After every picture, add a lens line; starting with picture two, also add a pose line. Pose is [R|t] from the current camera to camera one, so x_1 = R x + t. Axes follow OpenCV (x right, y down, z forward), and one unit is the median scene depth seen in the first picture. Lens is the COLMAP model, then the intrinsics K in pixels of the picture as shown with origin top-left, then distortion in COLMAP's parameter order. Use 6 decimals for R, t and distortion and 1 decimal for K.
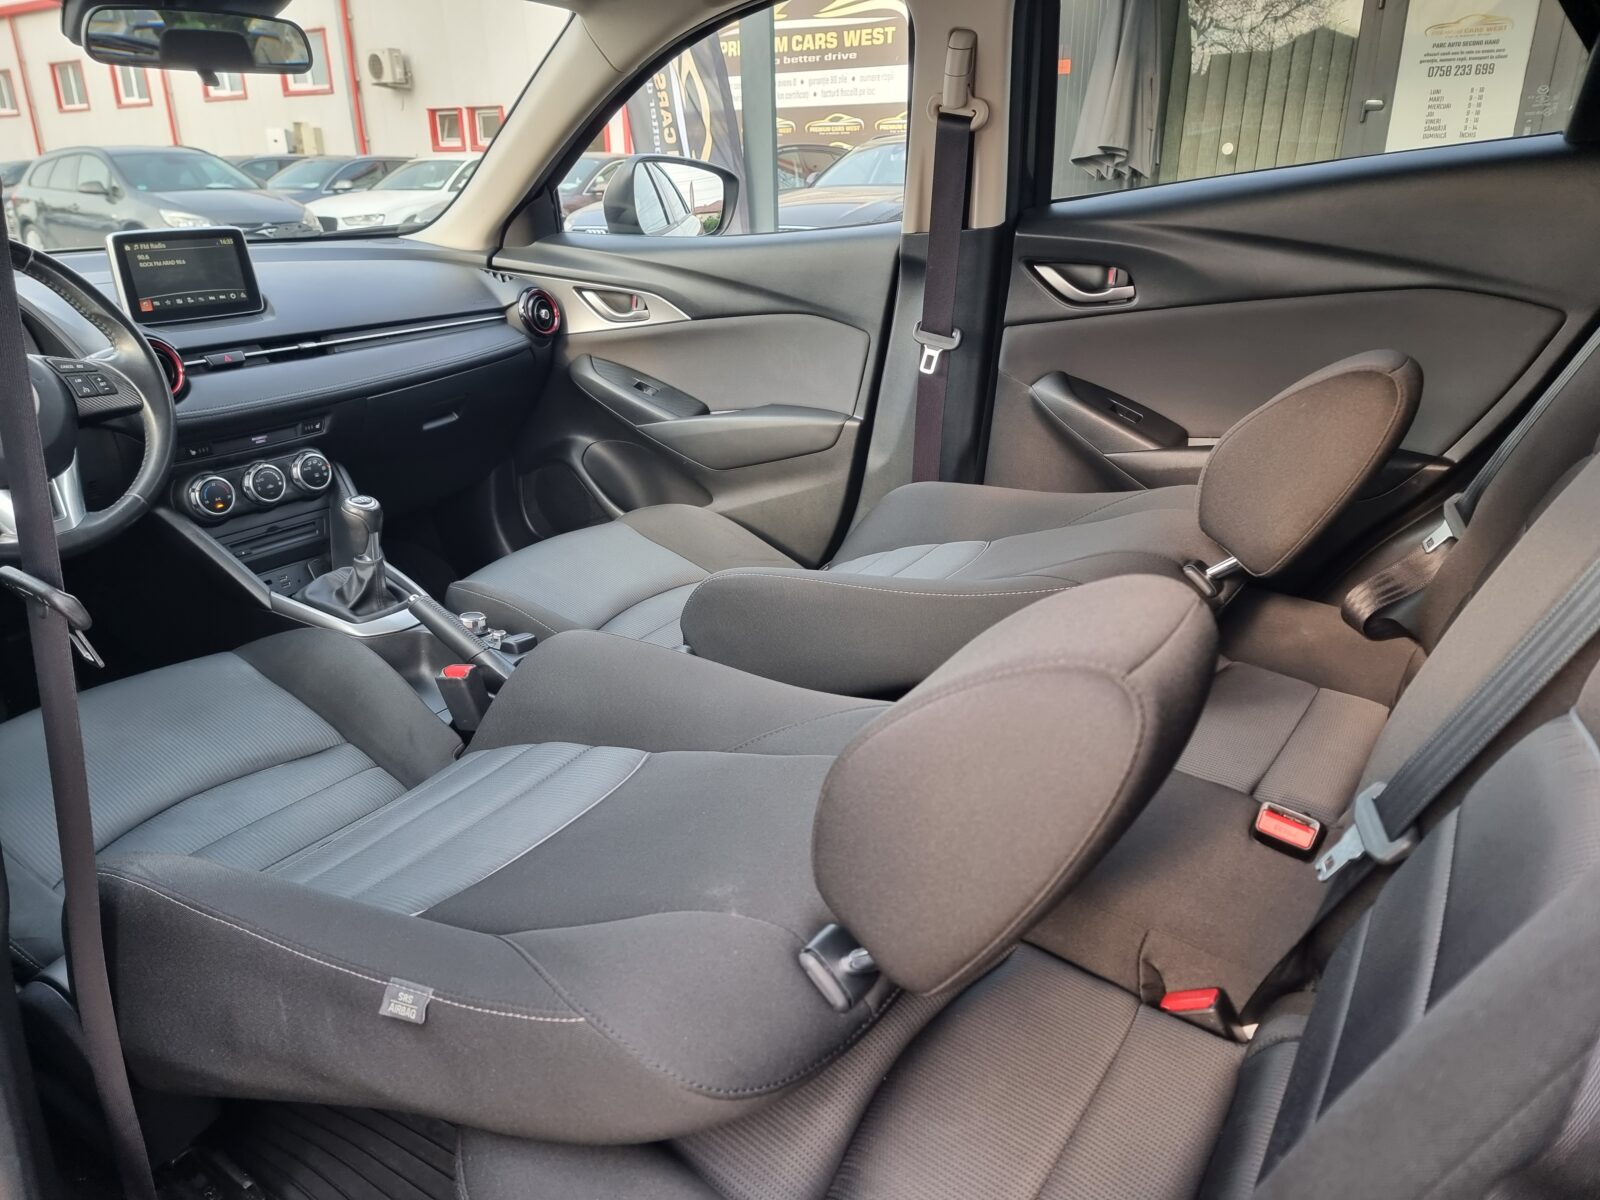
lens RADIAL K [[1087.2, 0, 799.5], [0, 1087.2, 612.1], [0, 0, 1]] dist [0.061394, -0.052942]
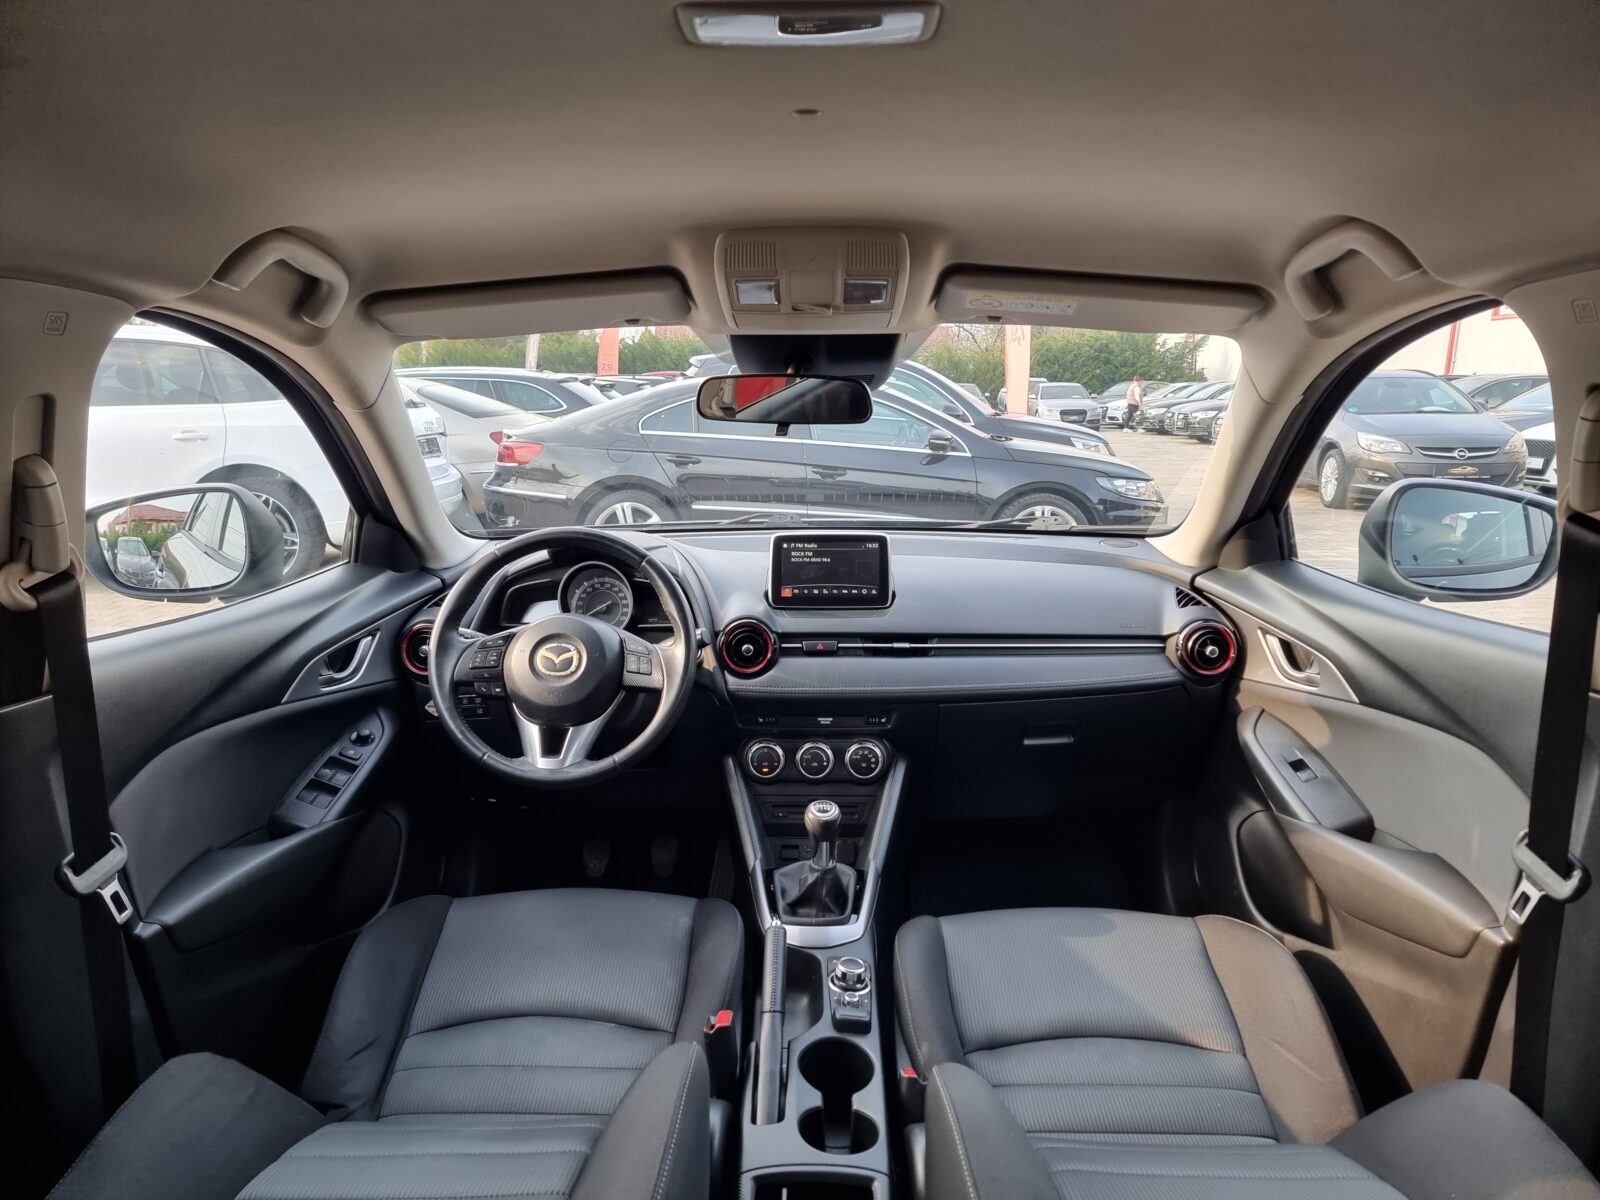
lens RADIAL K [[1099.4, 0, 799.8], [0, 1099.4, 615.7], [0, 0, 1]] dist [0.107467, -0.081861]
pose [[0.526011, 0.184969, -0.830120, 0.368099], [-0.325764, 0.945441, 0.004242, -0.243103], [0.785614, 0.268192, 0.557569, 0.334019]]
